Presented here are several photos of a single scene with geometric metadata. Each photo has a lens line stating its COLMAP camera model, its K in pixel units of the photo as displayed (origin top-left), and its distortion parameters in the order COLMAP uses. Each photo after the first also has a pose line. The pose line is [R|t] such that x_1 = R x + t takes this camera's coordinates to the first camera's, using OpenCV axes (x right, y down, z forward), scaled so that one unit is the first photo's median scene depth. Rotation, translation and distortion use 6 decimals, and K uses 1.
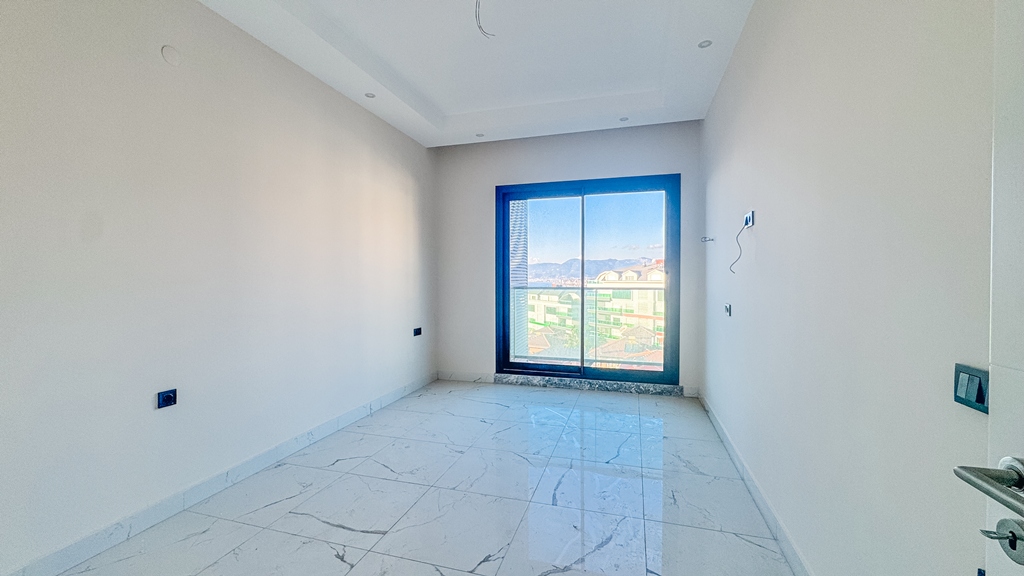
lens RADIAL K [[410.9, 0, 510.8], [0, 410.9, 289.0], [0, 0, 1]] dist [-0.003923, 0.000600]
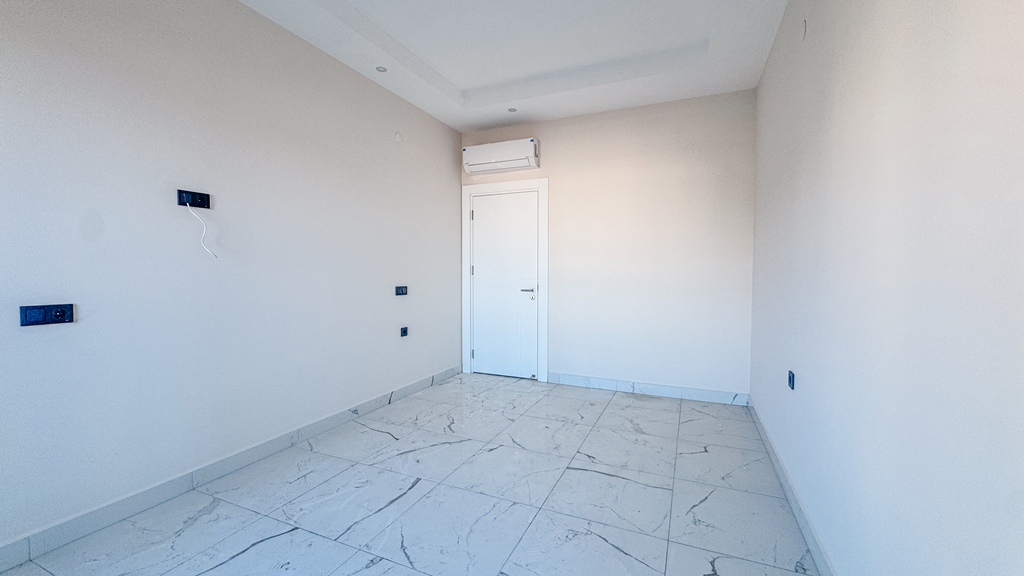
lens RADIAL K [[410.9, 0, 511.2], [0, 410.9, 285.4], [0, 0, 1]] dist [-0.003923, 0.000600]
pose [[-0.991992, -0.001545, 0.126288, -0.260745], [0.005528, 0.998436, 0.055635, -0.026965], [-0.126176, 0.055888, -0.990432, 1.985945]]
